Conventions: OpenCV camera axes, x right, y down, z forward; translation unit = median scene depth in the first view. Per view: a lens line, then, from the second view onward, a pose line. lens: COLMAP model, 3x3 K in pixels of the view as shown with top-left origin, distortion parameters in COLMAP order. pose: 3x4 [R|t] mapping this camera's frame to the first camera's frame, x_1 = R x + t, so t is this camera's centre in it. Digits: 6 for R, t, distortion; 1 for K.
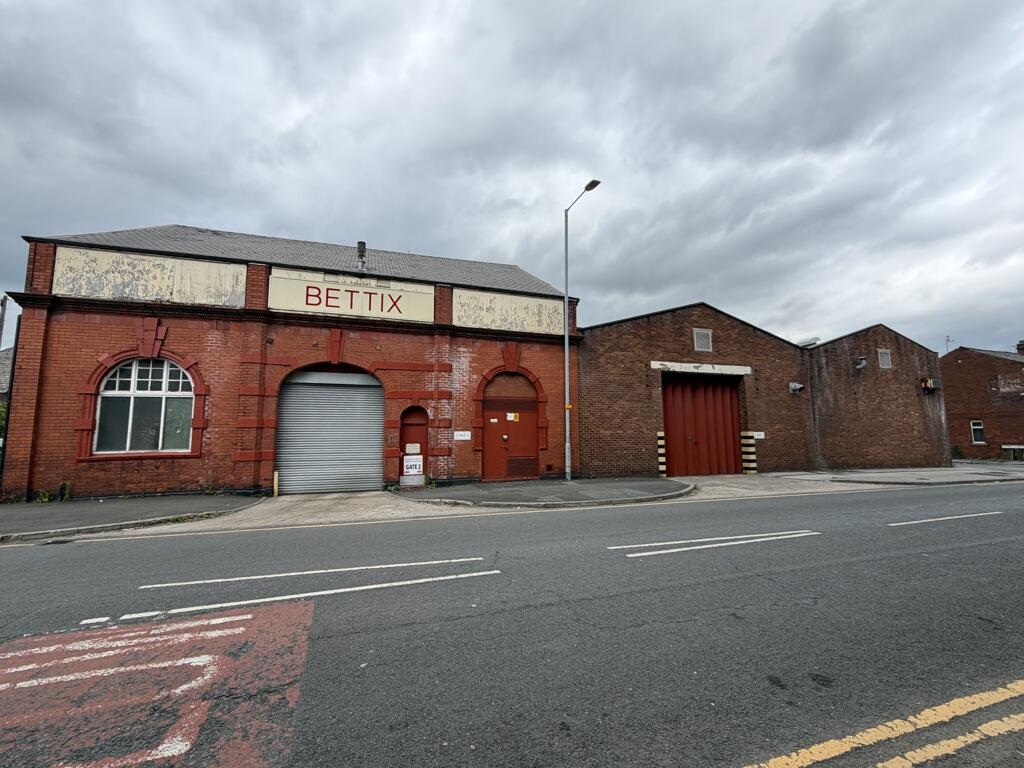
lens RADIAL K [[405.7, 0, 503.0], [0, 405.7, 398.3], [0, 0, 1]] dist [-0.001659, -0.000082]
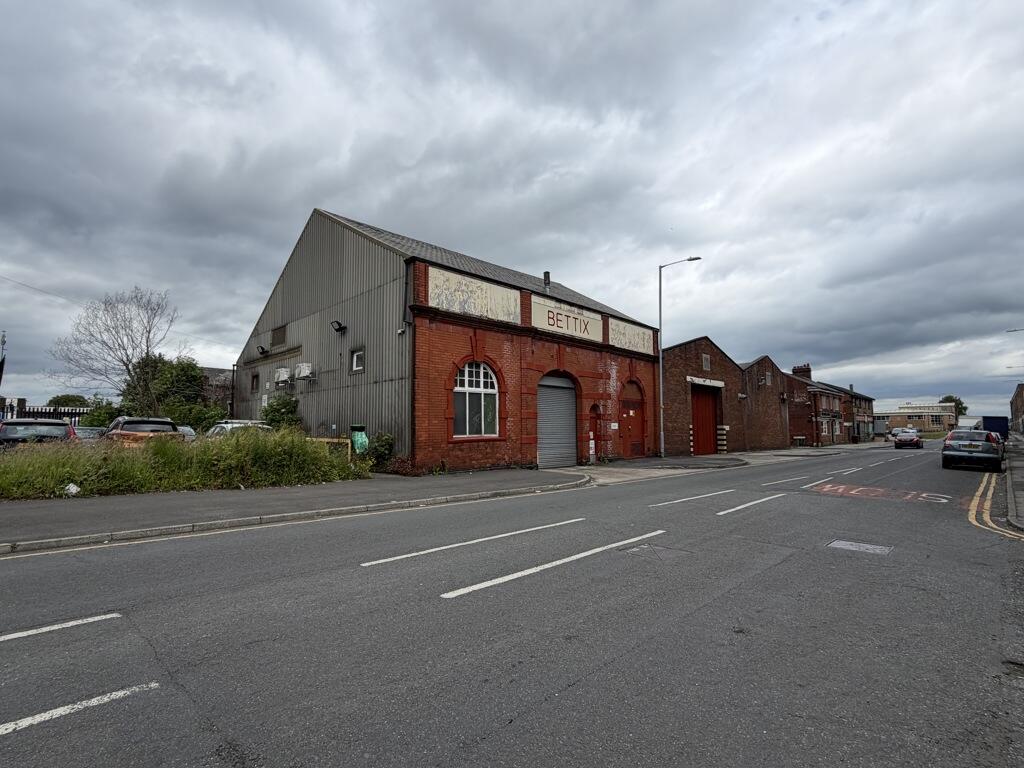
lens RADIAL K [[520.0, 0, 514.0], [0, 520.0, 389.0], [0, 0, 1]] dist [0.003917, 0.000192]
pose [[0.876672, 0.048787, 0.478608, -1.296257], [-0.061415, 0.998054, 0.010757, -0.033256], [-0.477152, -0.038824, 0.877963, -0.403782]]
